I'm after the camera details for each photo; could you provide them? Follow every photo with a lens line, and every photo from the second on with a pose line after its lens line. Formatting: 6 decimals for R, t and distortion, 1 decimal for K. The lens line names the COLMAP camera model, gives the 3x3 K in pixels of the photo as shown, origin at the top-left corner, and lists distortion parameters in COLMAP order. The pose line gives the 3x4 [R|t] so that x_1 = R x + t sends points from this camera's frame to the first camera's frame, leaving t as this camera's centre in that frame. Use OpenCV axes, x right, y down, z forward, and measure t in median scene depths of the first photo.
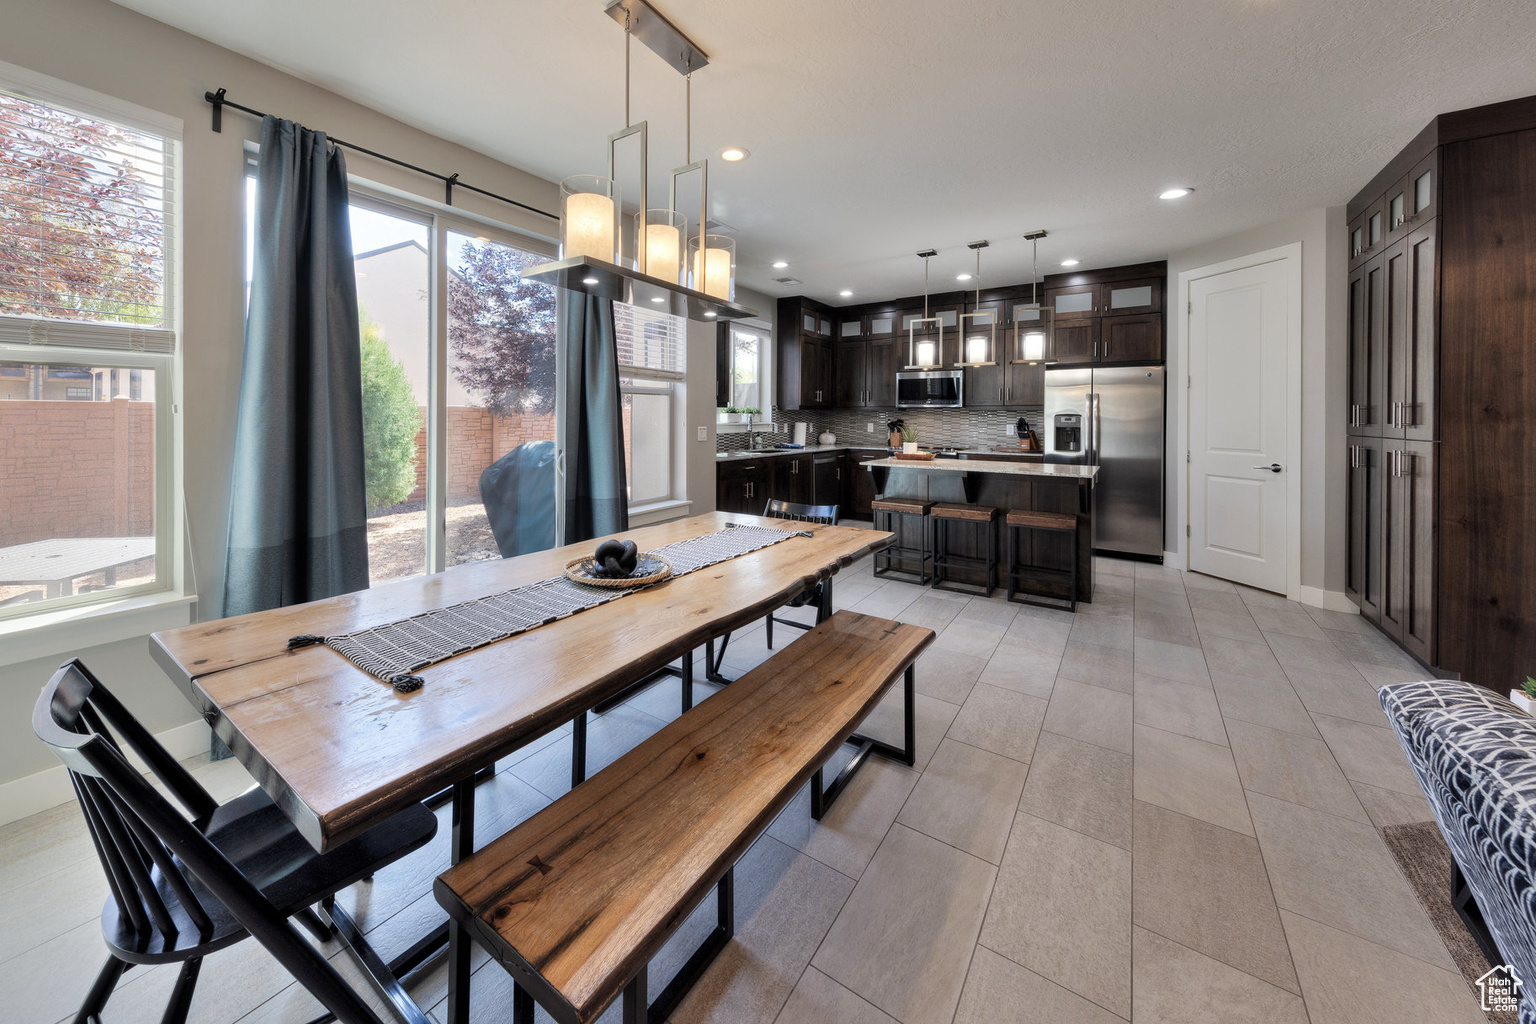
lens RADIAL K [[575.2, 0, 701.7], [0, 575.2, 416.7], [0, 0, 1]] dist [0.020786, -0.001169]
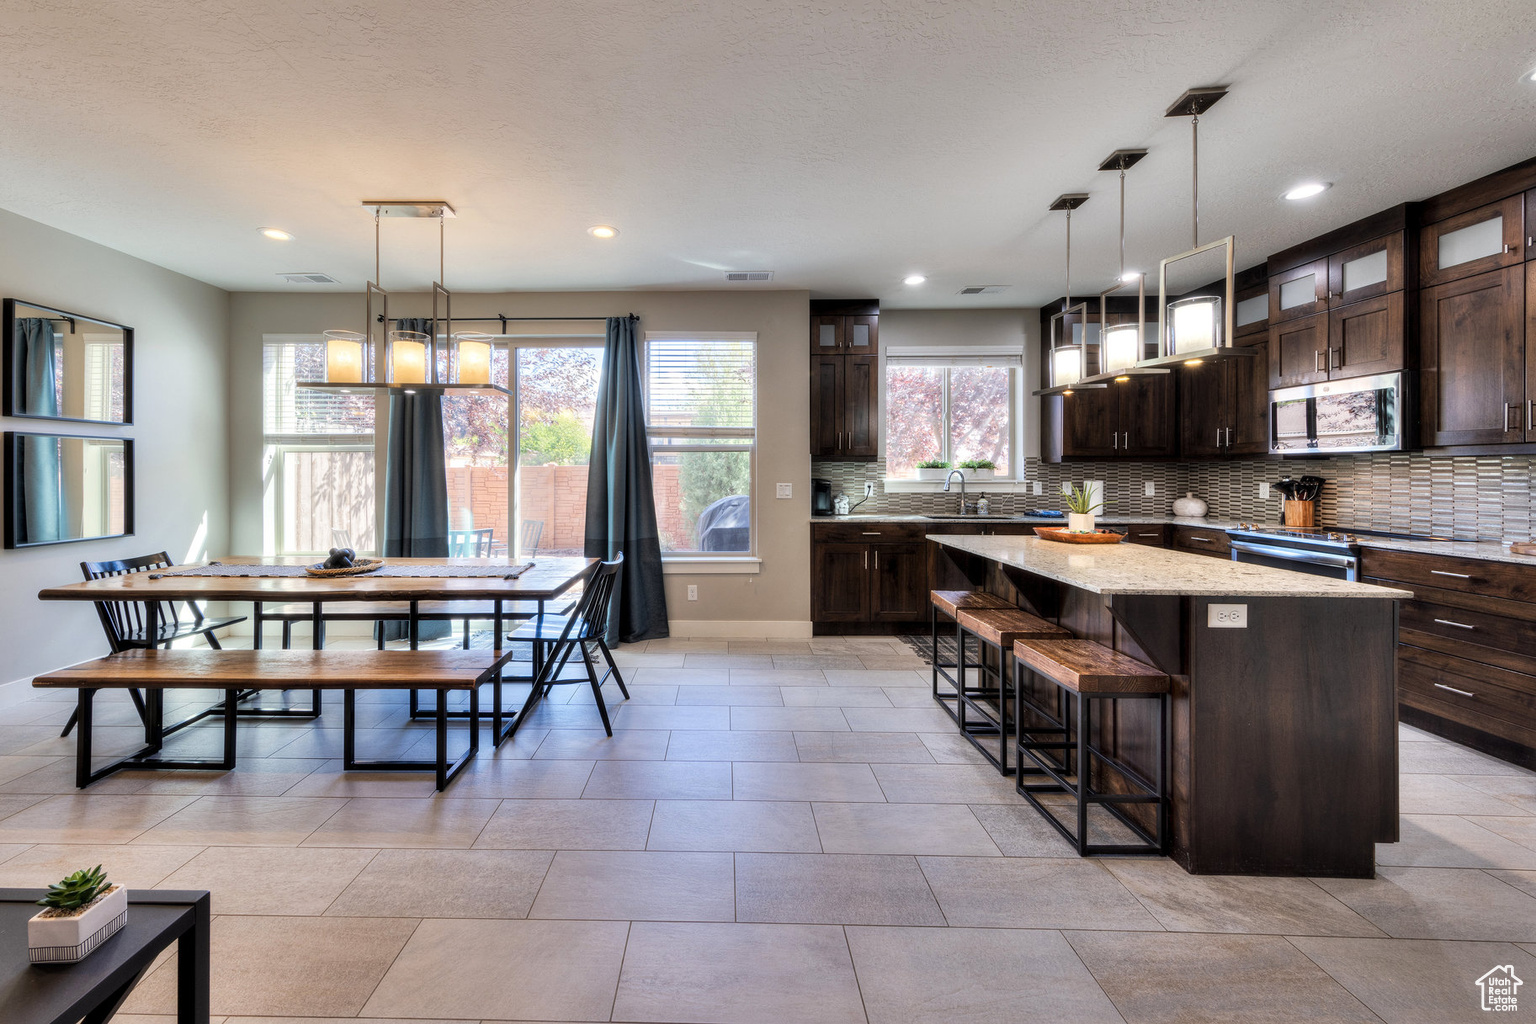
lens RADIAL K [[568.3, 0, 710.6], [0, 568.3, 471.4], [0, 0, 1]] dist [0.005824, -0.000247]
pose [[0.579261, -0.006344, -0.815118, 0.635323], [0.001203, 0.999975, -0.006928, 0.004456], [0.815142, 0.003033, 0.579254, 0.332619]]
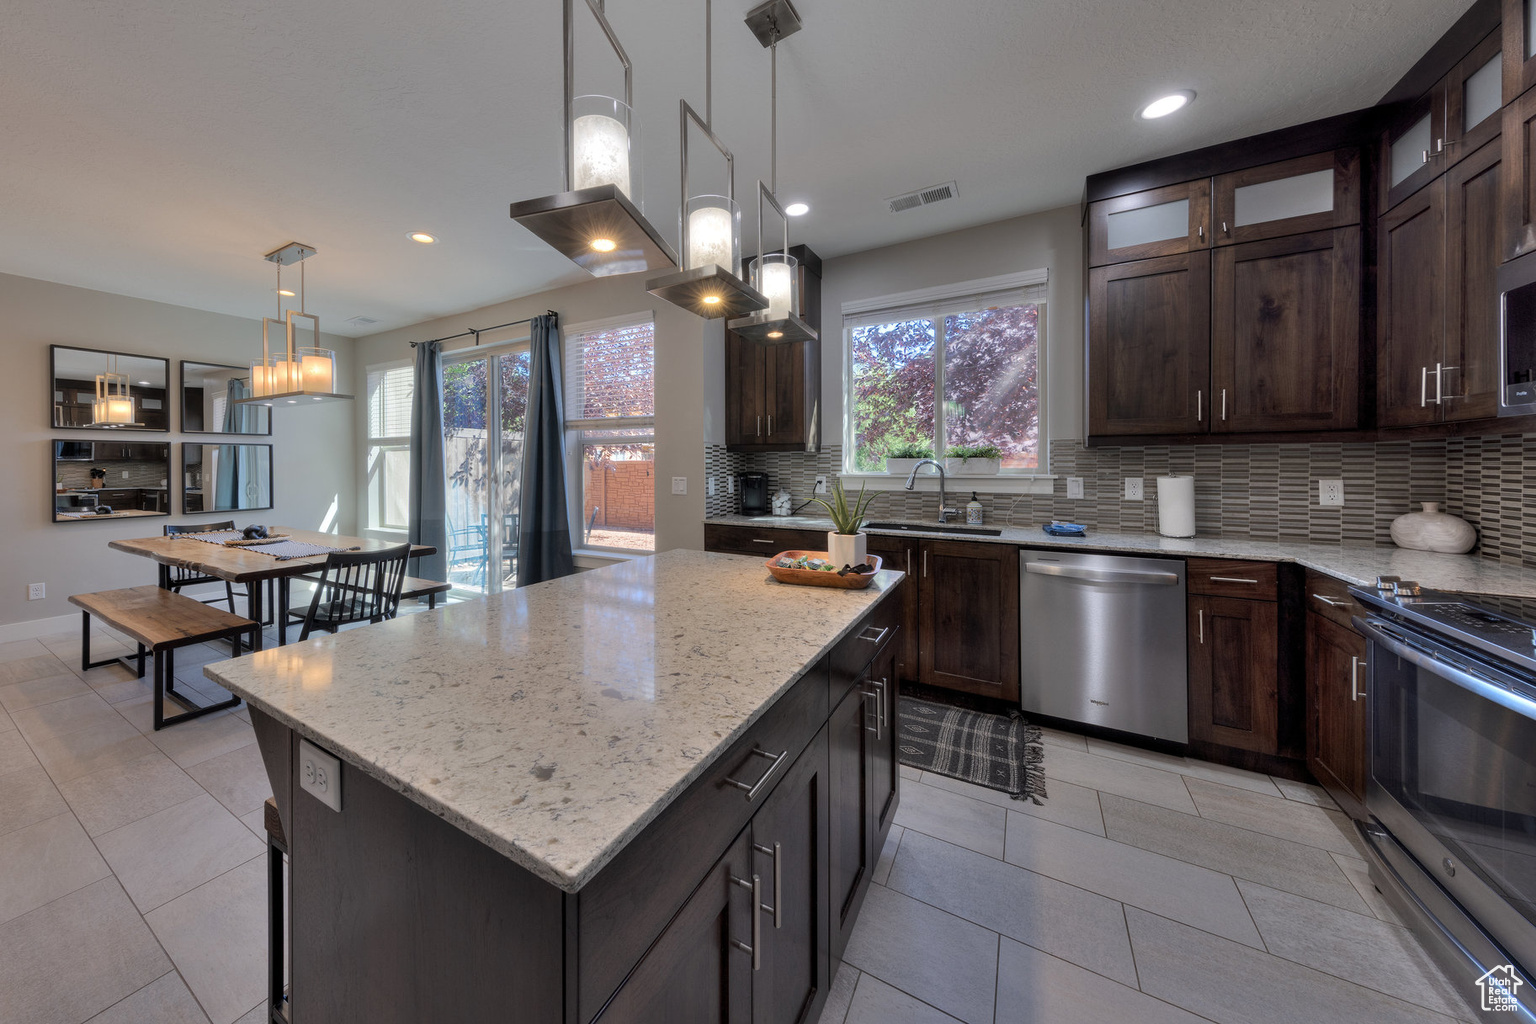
lens RADIAL K [[498.4, 0, 719.4], [0, 498.4, 466.4], [0, 0, 1]] dist [0.002256, 0.000330]
pose [[0.107157, -0.004737, -0.994231, 0.666450], [0.002237, 0.999987, -0.004524, 0.005416], [0.994240, -0.001739, 0.107166, 0.898236]]
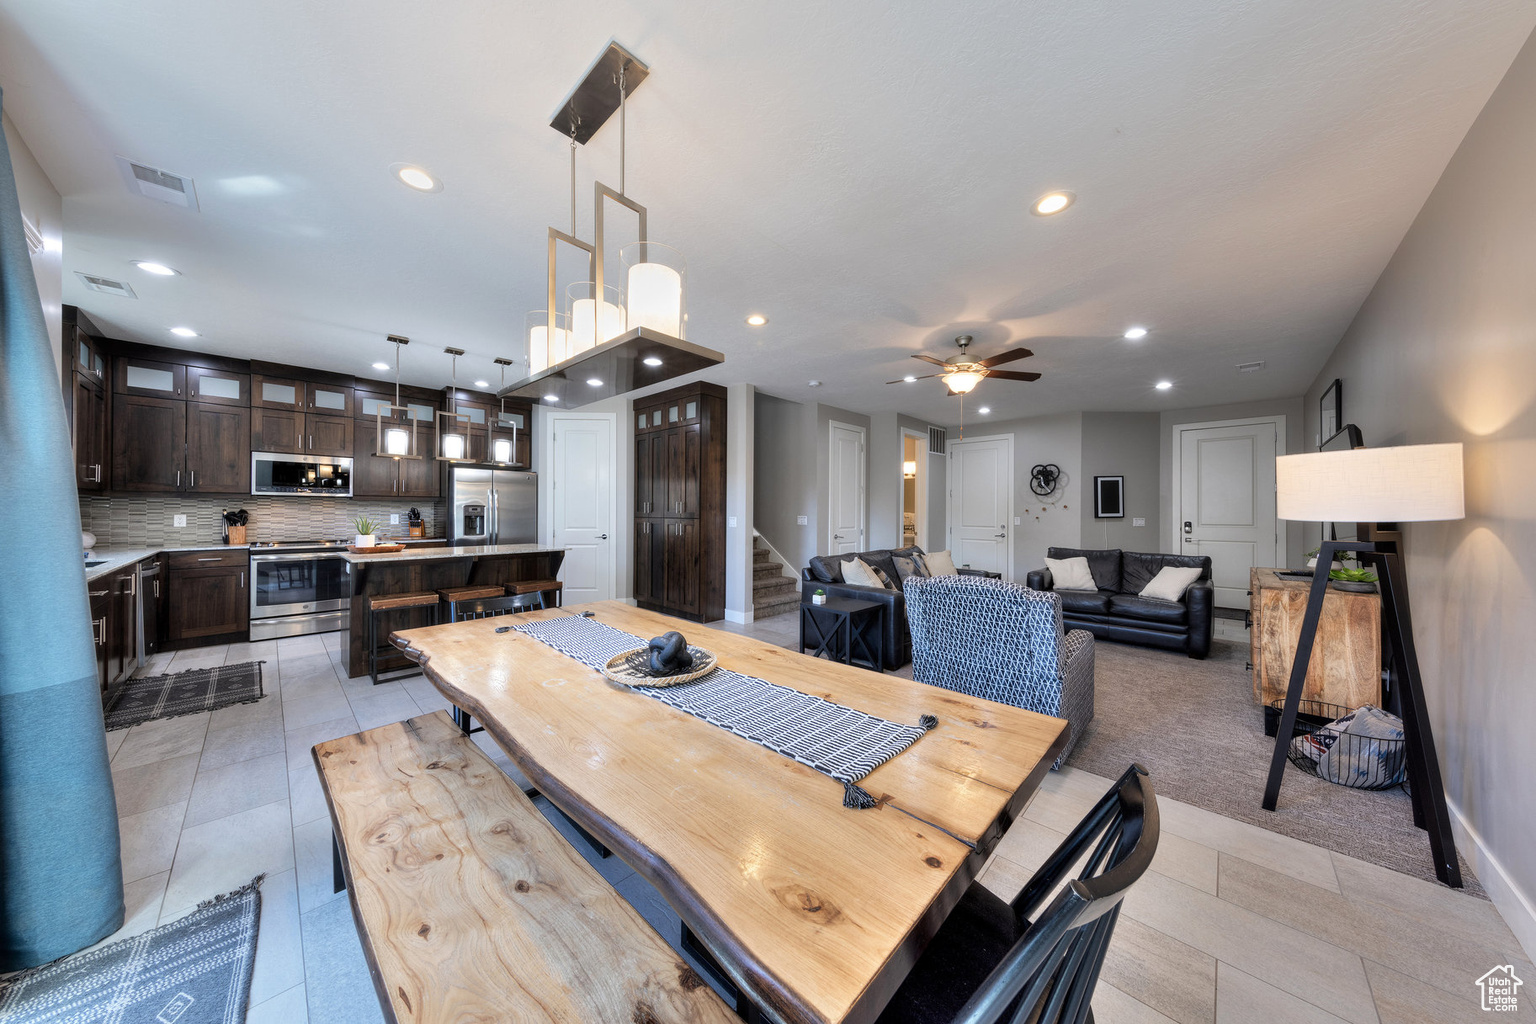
lens RADIAL K [[482.1, 0, 774.0], [0, 482.1, 509.7], [0, 0, 1]] dist [0.010543, -0.000624]
pose [[0.116326, -0.002566, 0.993208, -0.340666], [-0.004562, 0.999985, 0.003118, -0.000745], [-0.993201, -0.004894, 0.116312, 0.261179]]
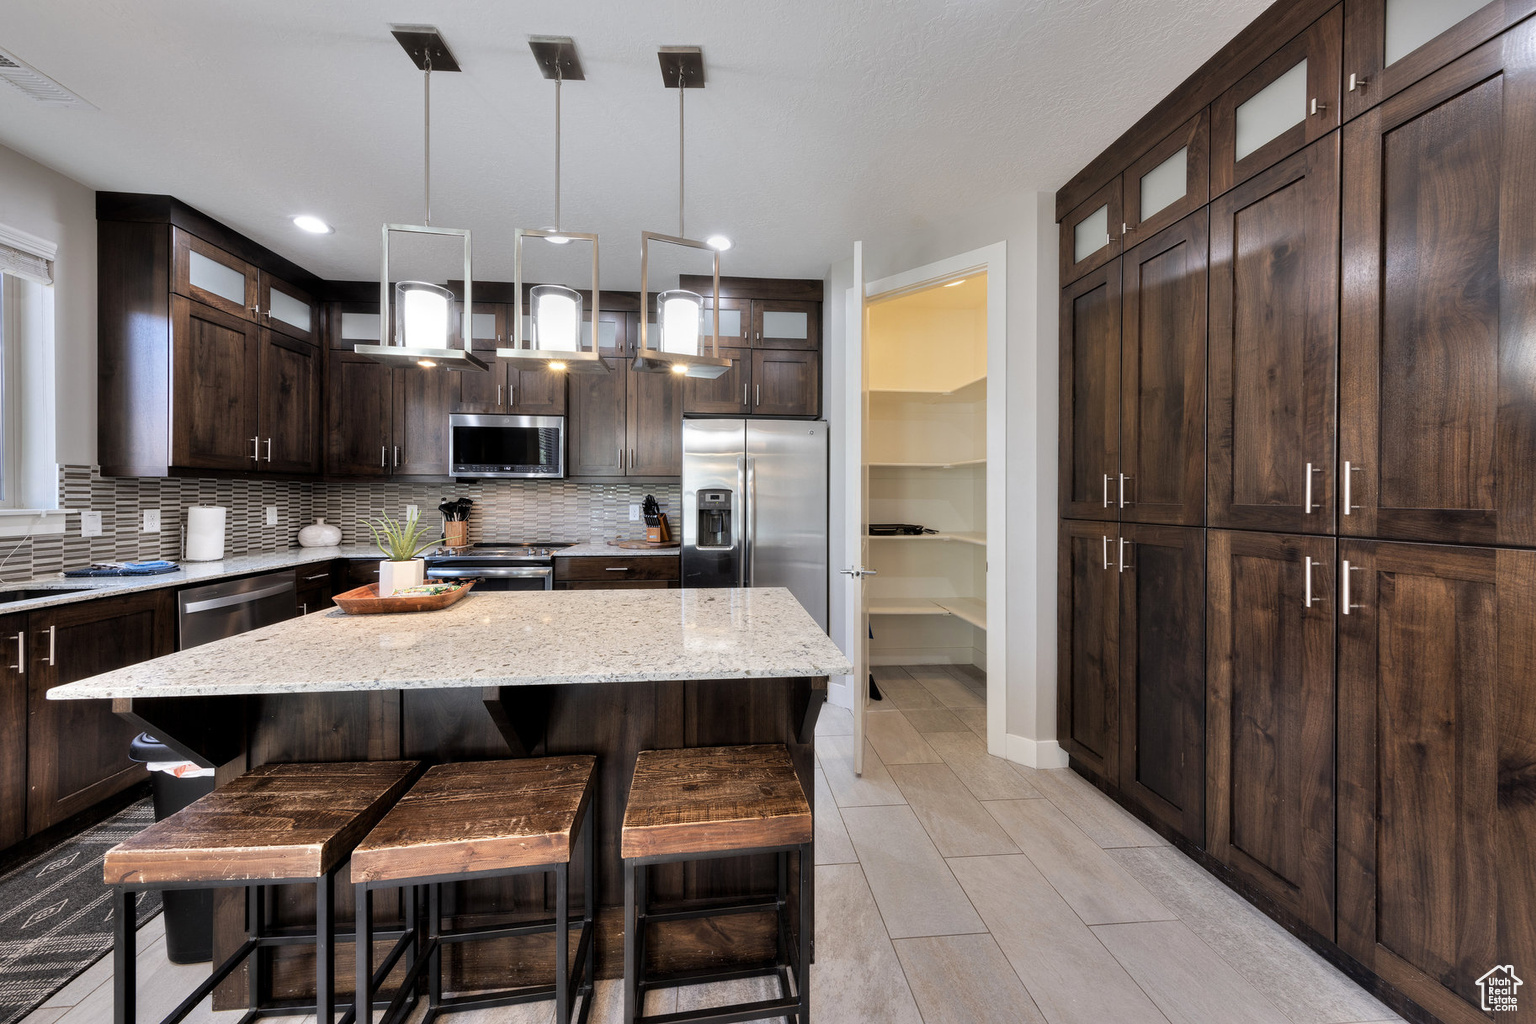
lens RADIAL K [[498.4, 0, 753.2], [0, 498.4, 496.5], [0, 0, 1]] dist [0.002256, 0.000330]
pose [[0.748815, -0.004697, 0.662763, 0.320858], [0.001863, 0.999986, 0.004982, 0.001221], [-0.662777, -0.002496, 0.748813, 0.600126]]
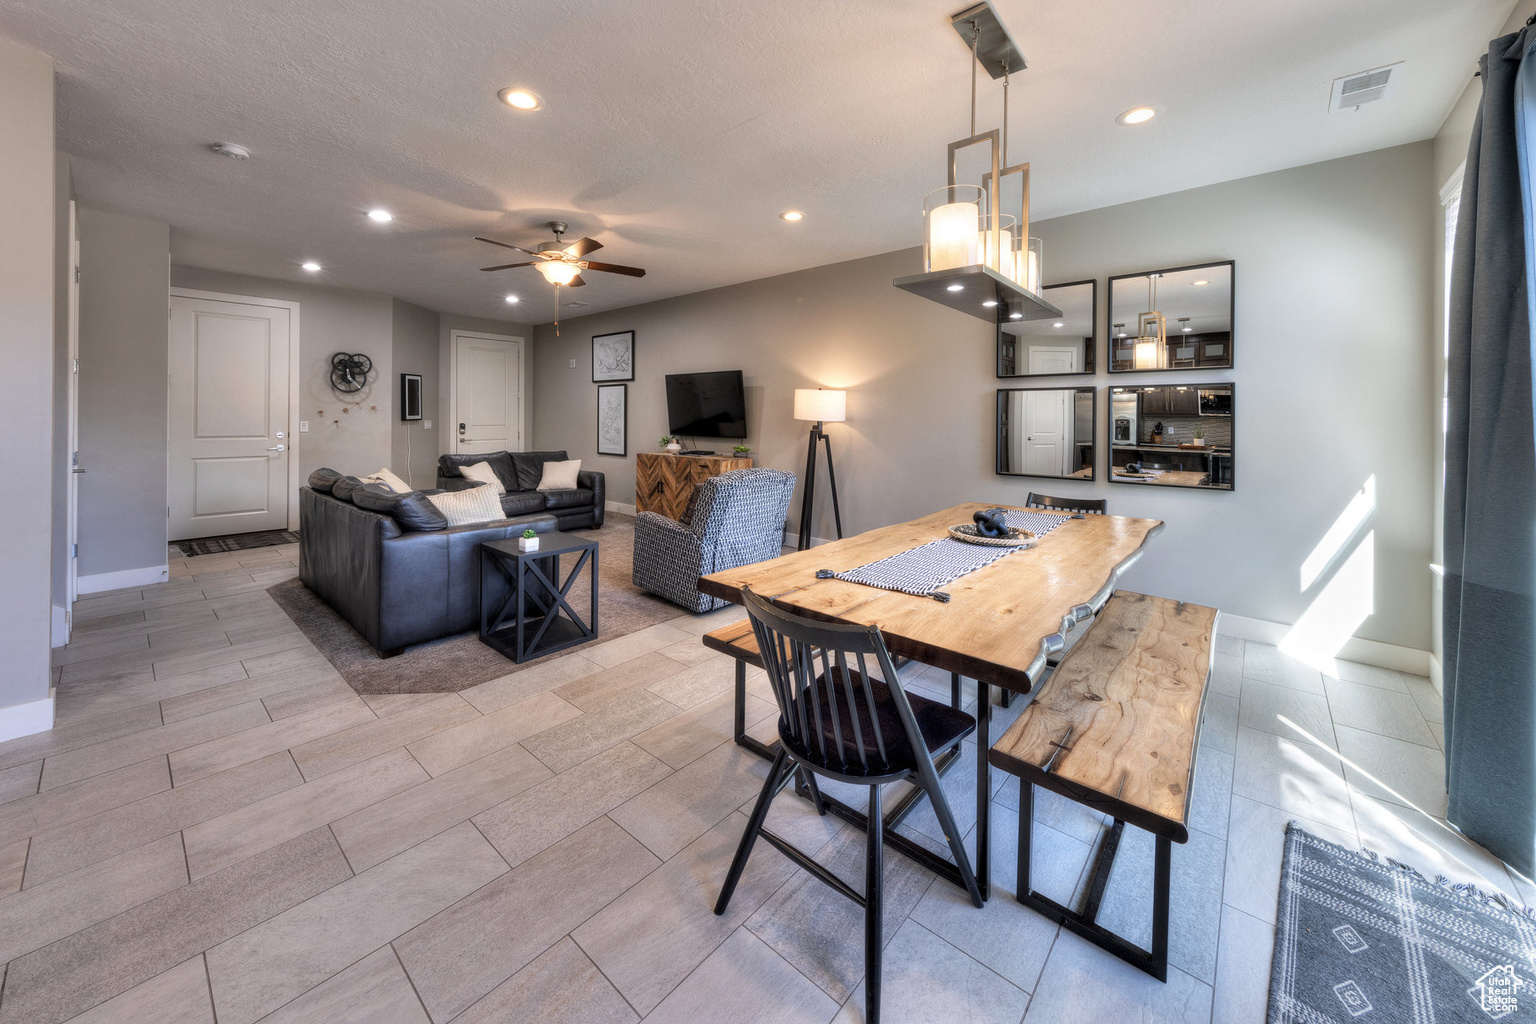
lens RADIAL K [[575.3, 0, 768.7], [0, 575.3, 413.0], [0, 0, 1]] dist [0.002197, -0.000197]
pose [[-0.996985, -0.009558, 0.076998, 0.092840], [-0.010061, 0.999931, -0.006144, 0.002529], [-0.076934, -0.006900, -0.997012, 0.856119]]
